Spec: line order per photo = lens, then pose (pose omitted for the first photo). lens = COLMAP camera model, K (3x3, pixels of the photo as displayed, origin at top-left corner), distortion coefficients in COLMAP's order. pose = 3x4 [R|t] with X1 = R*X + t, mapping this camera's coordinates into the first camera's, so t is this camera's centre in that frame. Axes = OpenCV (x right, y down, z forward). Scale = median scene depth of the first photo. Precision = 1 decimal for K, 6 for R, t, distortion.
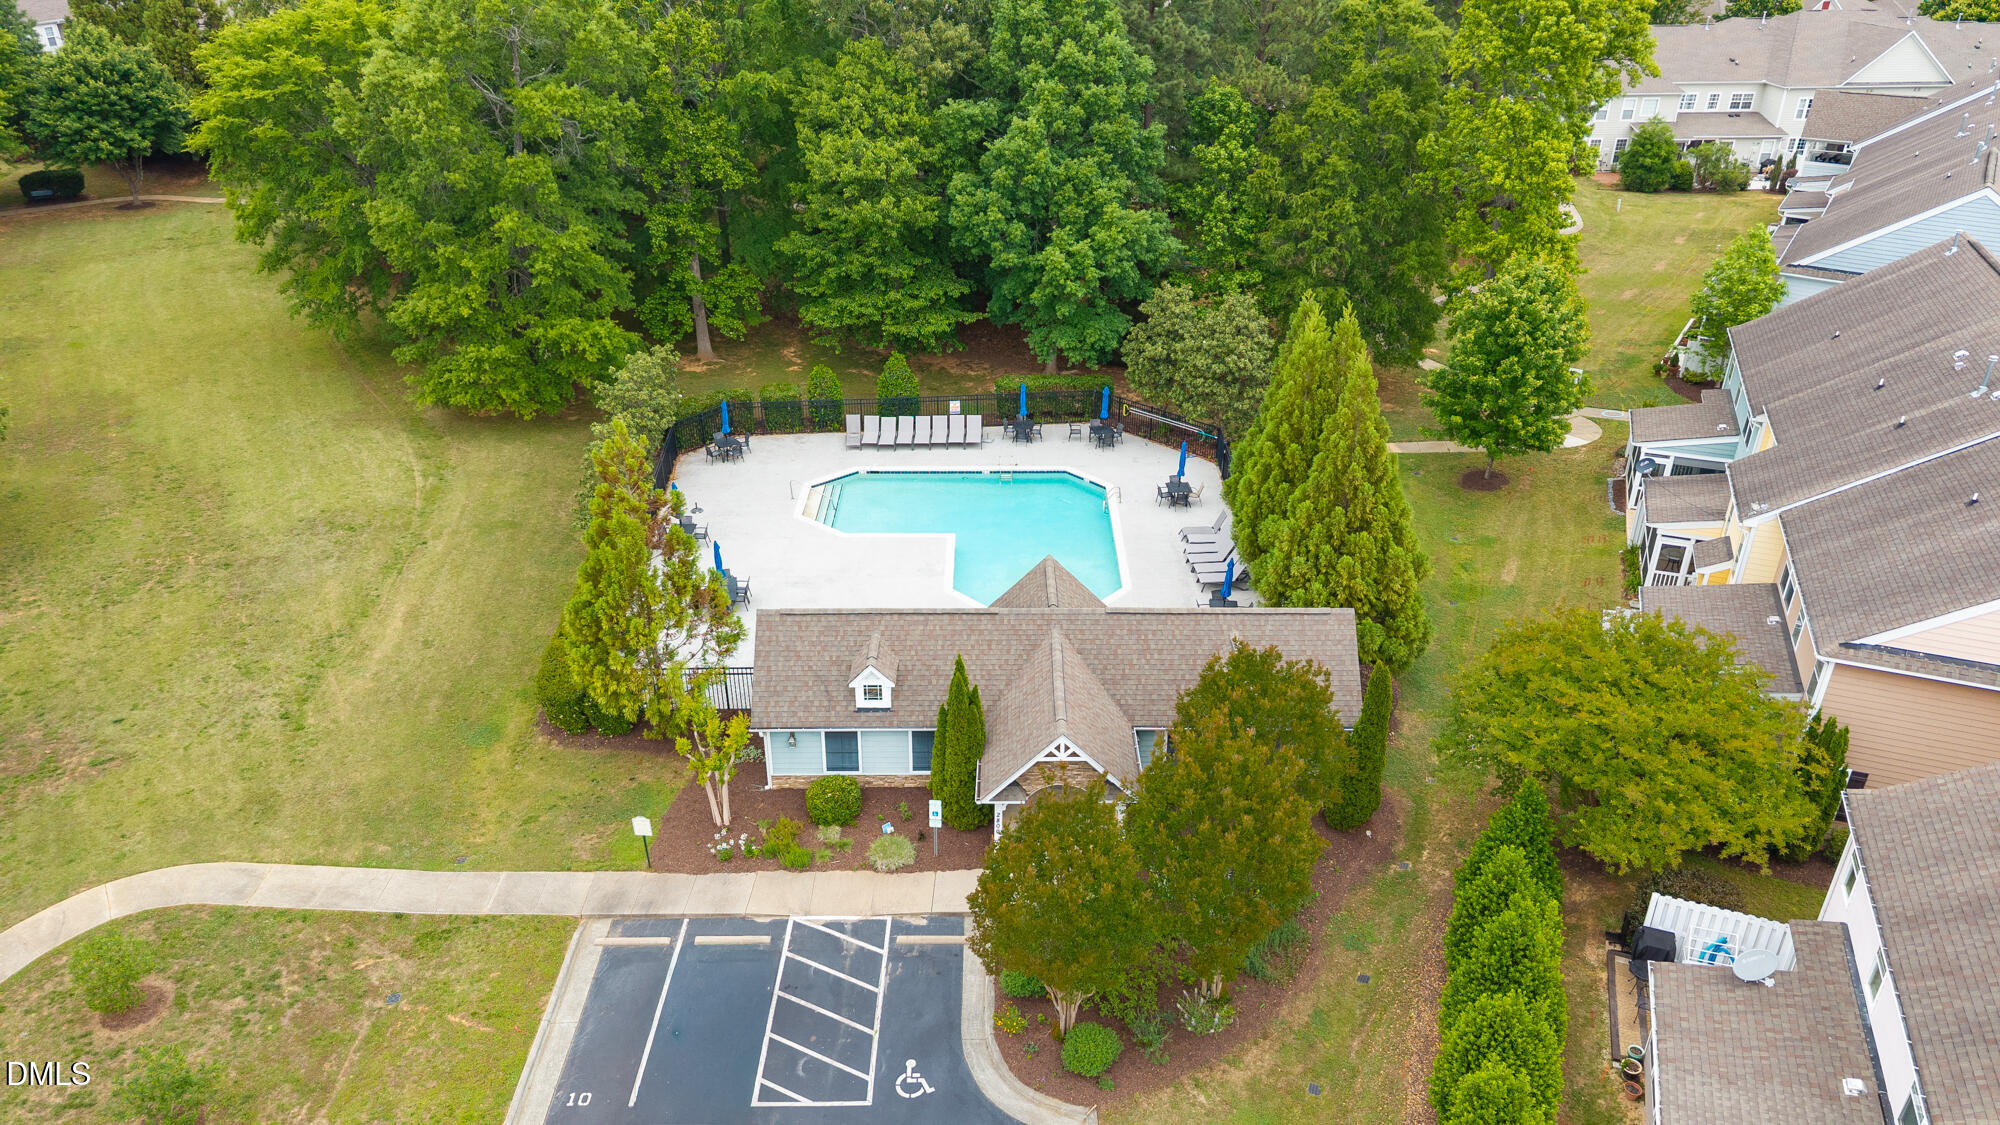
lens RADIAL K [[1339.6, 0, 998.6], [0, 1339.6, 555.2], [0, 0, 1]] dist [0.028917, -0.039028]
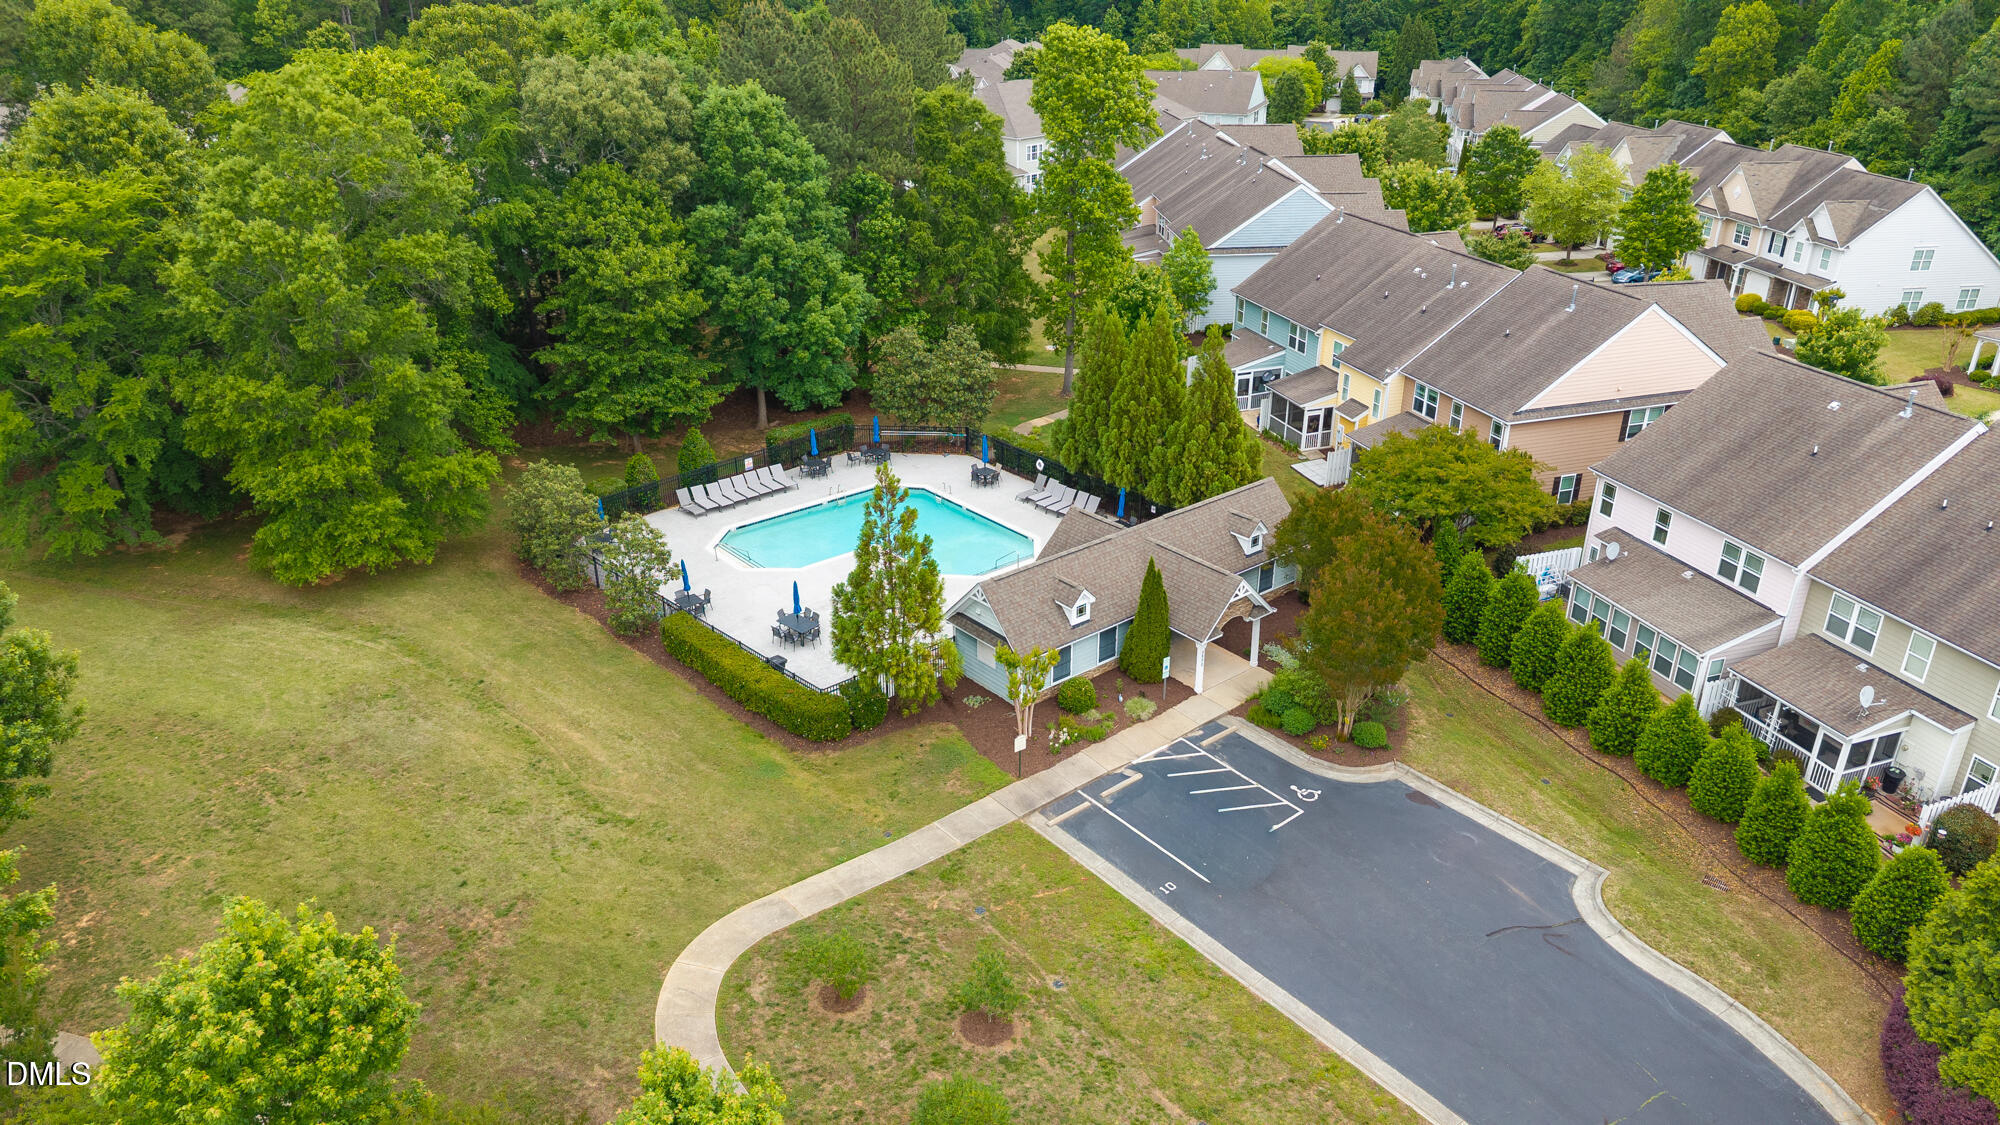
lens RADIAL K [[1339.6, 0, 998.6], [0, 1339.6, 555.2], [0, 0, 1]] dist [0.028917, -0.039028]
pose [[0.766864, -0.267574, 0.583372, -0.690484], [0.298109, 0.953449, 0.045441, -0.029487], [-0.568375, 0.139062, 0.810933, -0.060254]]
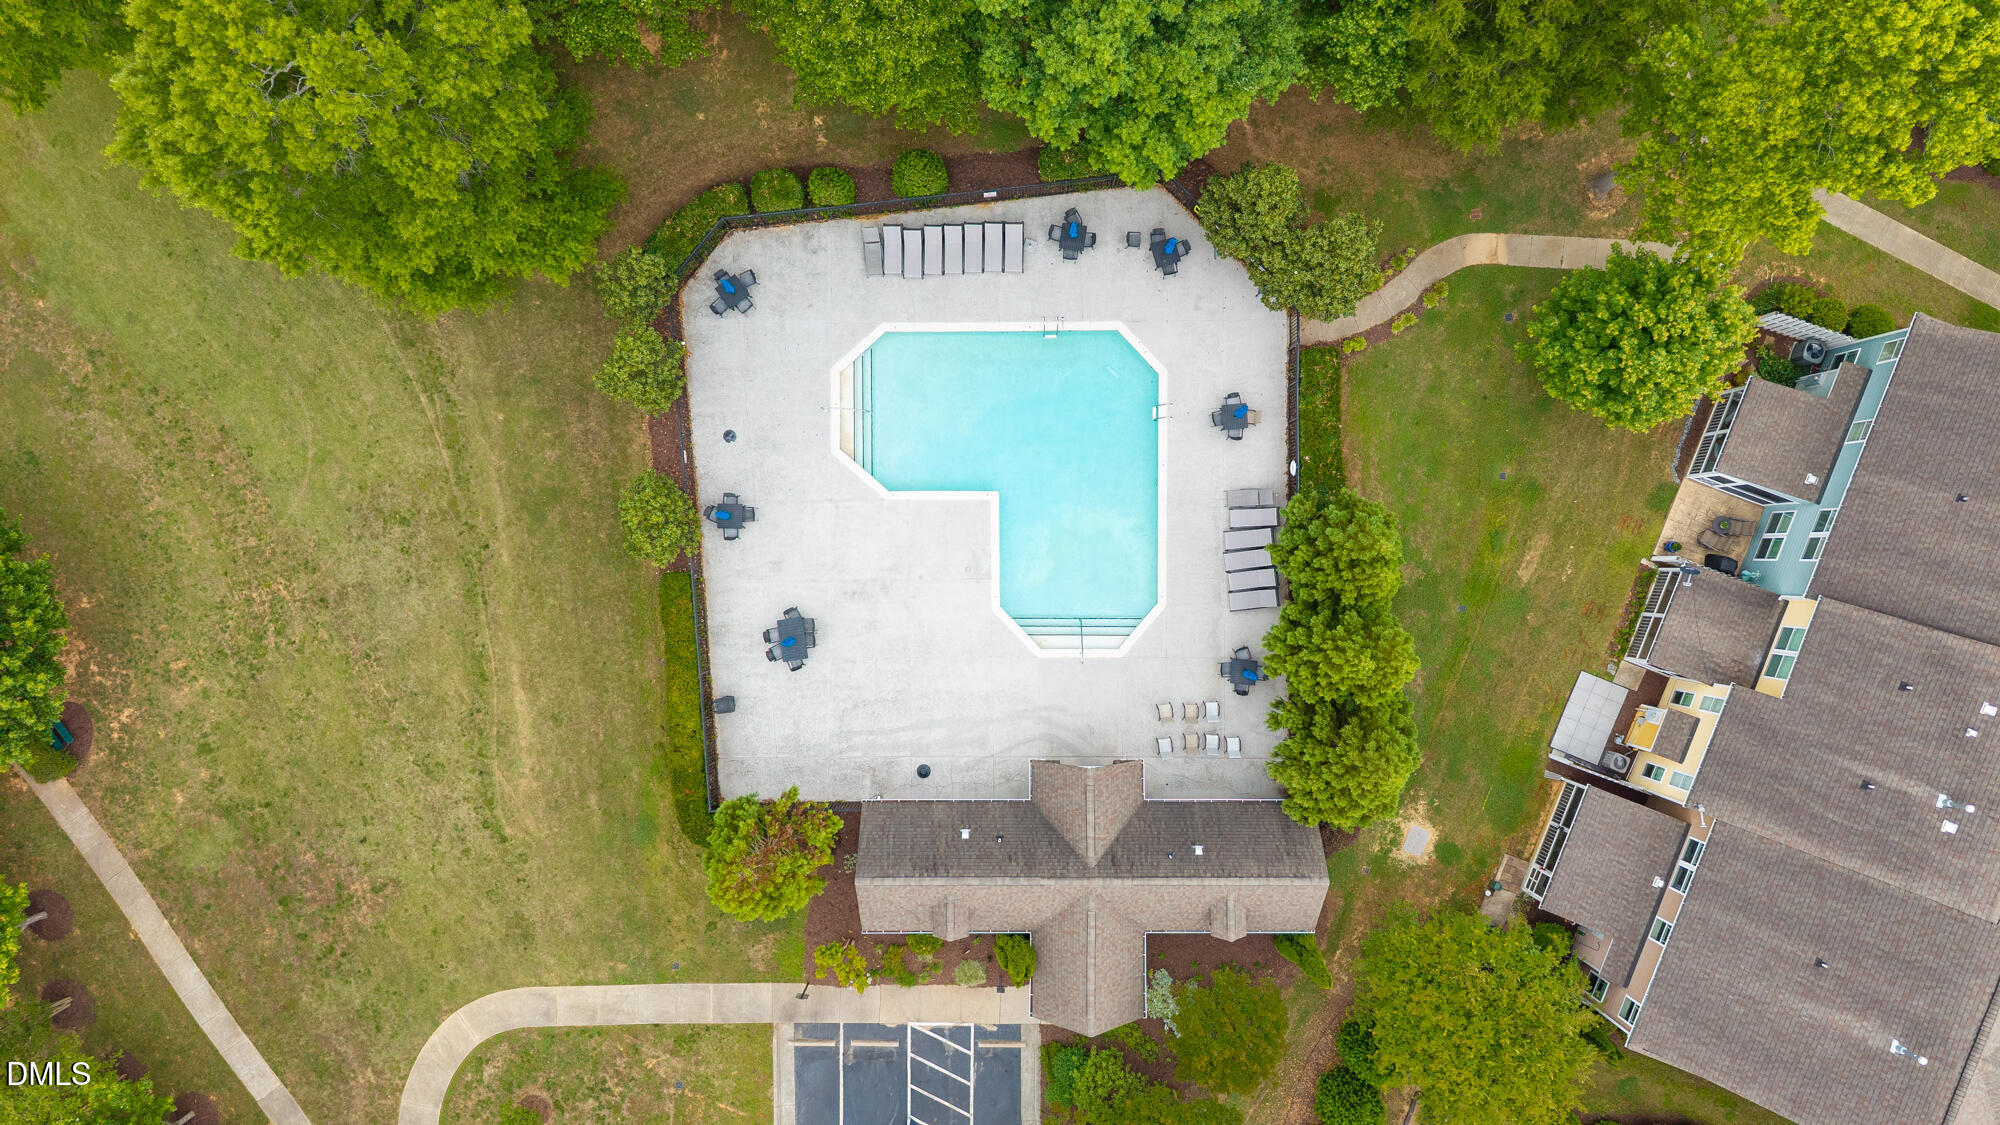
lens RADIAL K [[1339.6, 0, 998.6], [0, 1339.6, 555.2], [0, 0, 1]] dist [0.028917, -0.039028]
pose [[0.999983, -0.001394, -0.005682, -0.027925], [0.005686, 0.460395, 0.887696, -0.913653], [0.001379, -0.887713, 0.460395, 0.516501]]
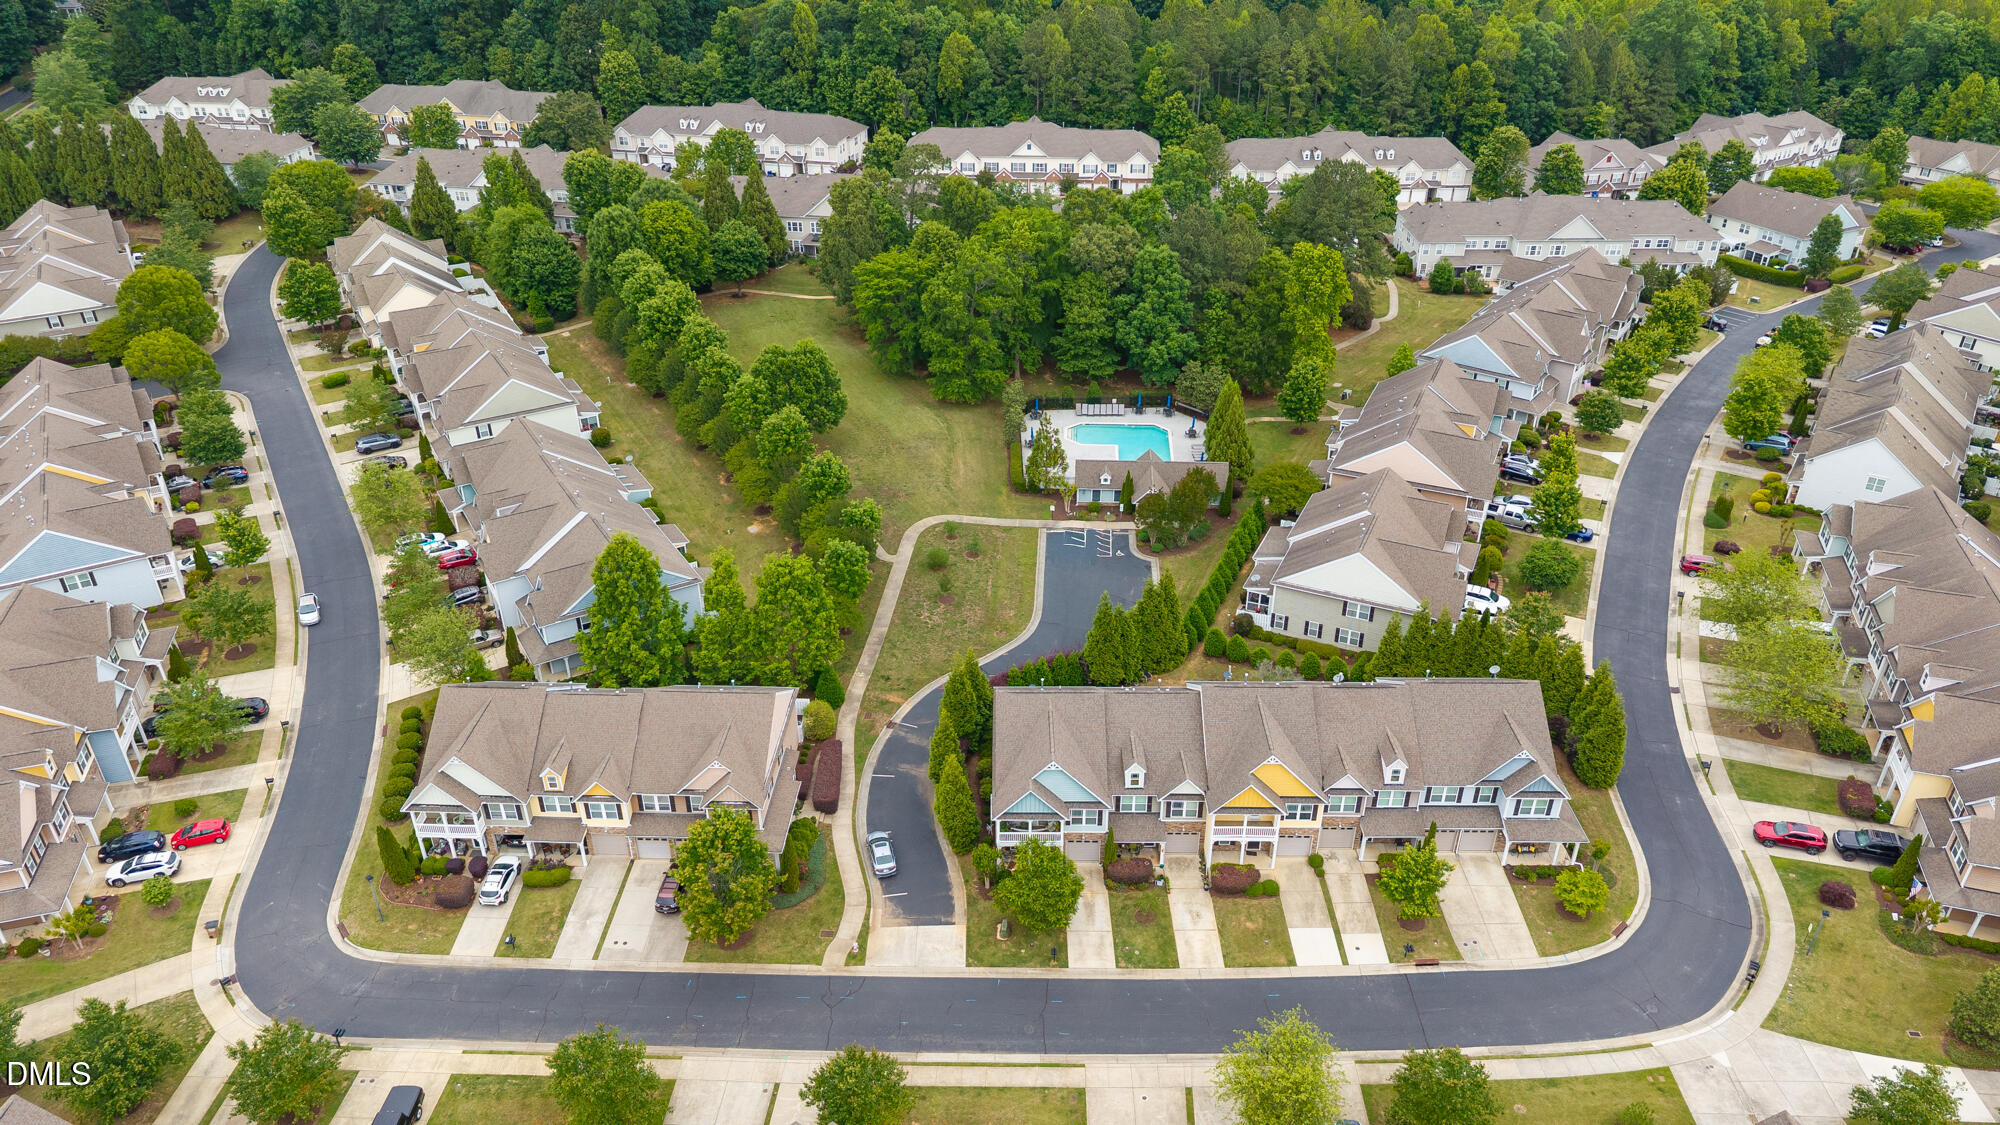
lens RADIAL K [[1330.2, 0, 990.9], [0, 1330.2, 581.8], [0, 0, 1]] dist [0.019800, -0.032333]
pose [[0.997779, 0.028481, -0.060219, -0.138015], [-0.025003, 0.998019, 0.057738, 0.135781], [0.061744, -0.056104, 0.996514, -2.203154]]
